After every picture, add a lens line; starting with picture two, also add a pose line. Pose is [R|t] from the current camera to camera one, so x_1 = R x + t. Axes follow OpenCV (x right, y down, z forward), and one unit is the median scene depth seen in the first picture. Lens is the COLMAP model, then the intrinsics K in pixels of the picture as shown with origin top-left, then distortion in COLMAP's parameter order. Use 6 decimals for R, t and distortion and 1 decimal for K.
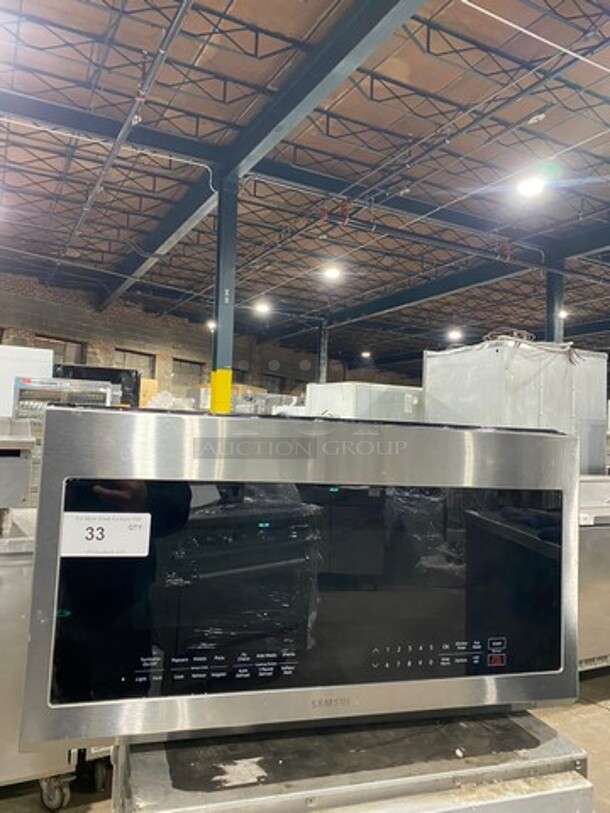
lens RADIAL K [[616.2, 0, 305.0], [0, 616.2, 406.5], [0, 0, 1]] dist [0.045366, -0.047966]
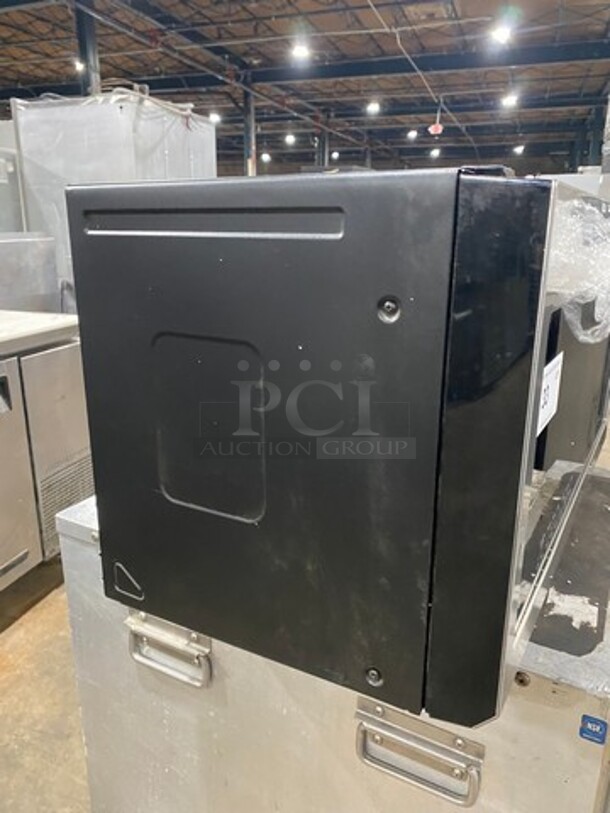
lens RADIAL K [[616.2, 0, 305.0], [0, 616.2, 406.5], [0, 0, 1]] dist [0.045366, -0.047966]
pose [[0.725418, -0.229060, 0.649077, -0.159639], [-0.010772, 0.939109, 0.343451, 0.000631], [-0.688225, -0.256137, 0.678779, 0.128047]]
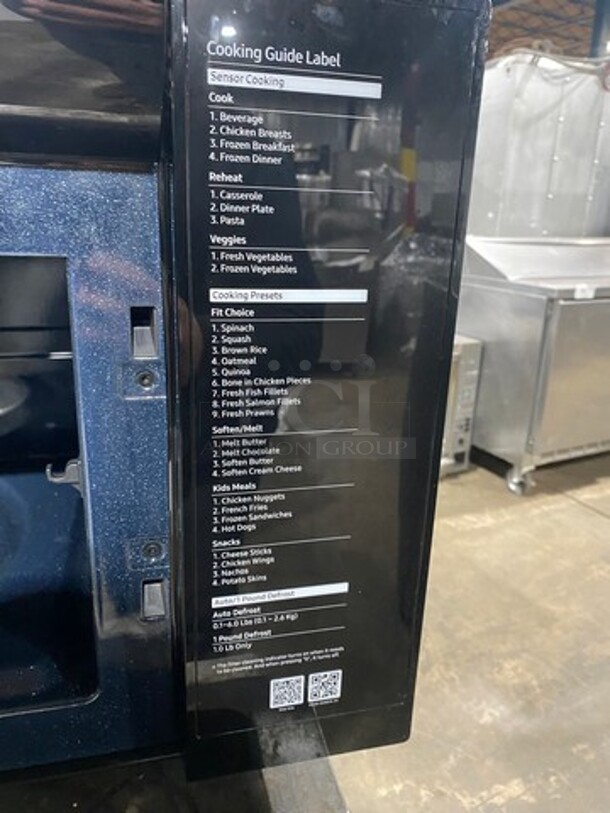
lens RADIAL K [[616.2, 0, 305.0], [0, 616.2, 406.5], [0, 0, 1]] dist [0.045366, -0.047966]
pose [[0.999749, 0.002785, -0.022225, 0.078000], [0.005203, 0.936231, 0.351347, 0.026314], [0.021786, -0.351375, 0.935981, 0.132793]]
